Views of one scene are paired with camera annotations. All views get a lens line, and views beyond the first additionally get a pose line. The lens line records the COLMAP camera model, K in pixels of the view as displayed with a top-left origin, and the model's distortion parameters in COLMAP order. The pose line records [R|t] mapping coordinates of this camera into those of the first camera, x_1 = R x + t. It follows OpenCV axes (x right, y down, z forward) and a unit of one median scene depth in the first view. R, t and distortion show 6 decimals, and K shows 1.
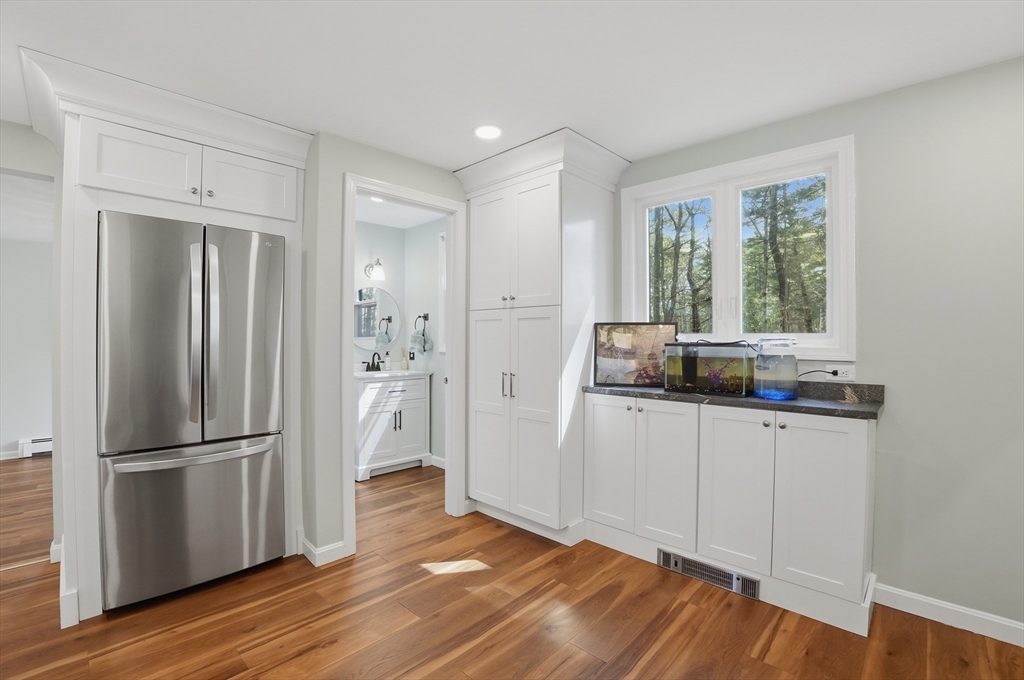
lens RADIAL K [[456.8, 0, 512.5], [0, 456.8, 344.8], [0, 0, 1]] dist [-0.070618, 0.014772]
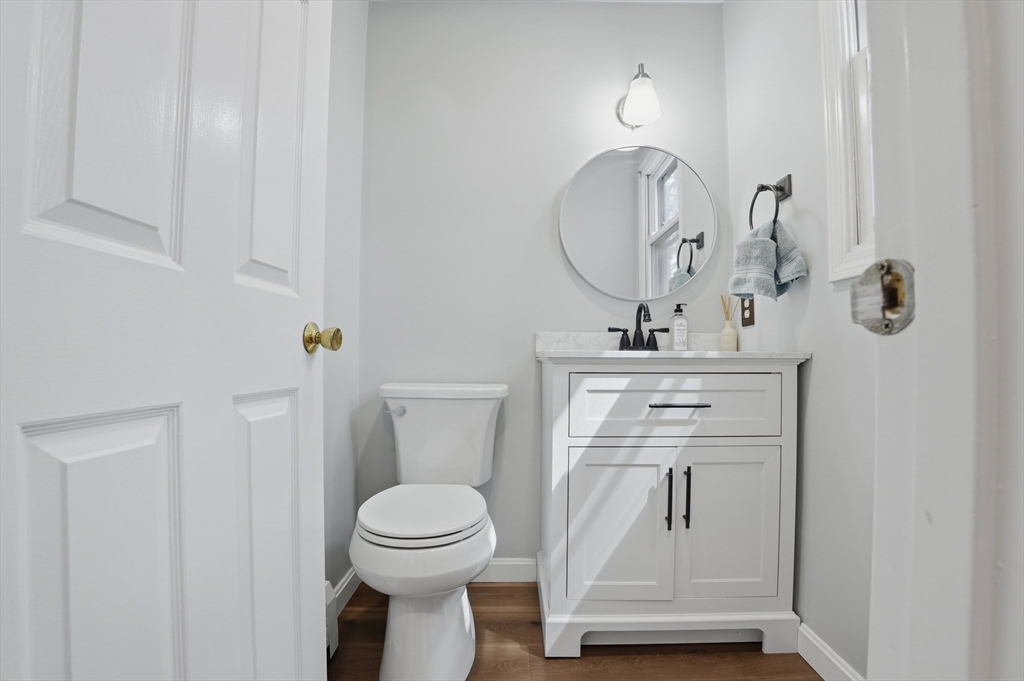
lens RADIAL K [[458.8, 0, 513.2], [0, 458.8, 351.6], [0, 0, 1]] dist [-0.070936, 0.016207]
pose [[0.696366, -0.007338, -0.717649, -0.100003], [-0.007818, 0.999811, -0.017809, 0.067018], [0.717644, 0.018012, 0.696177, 0.659855]]
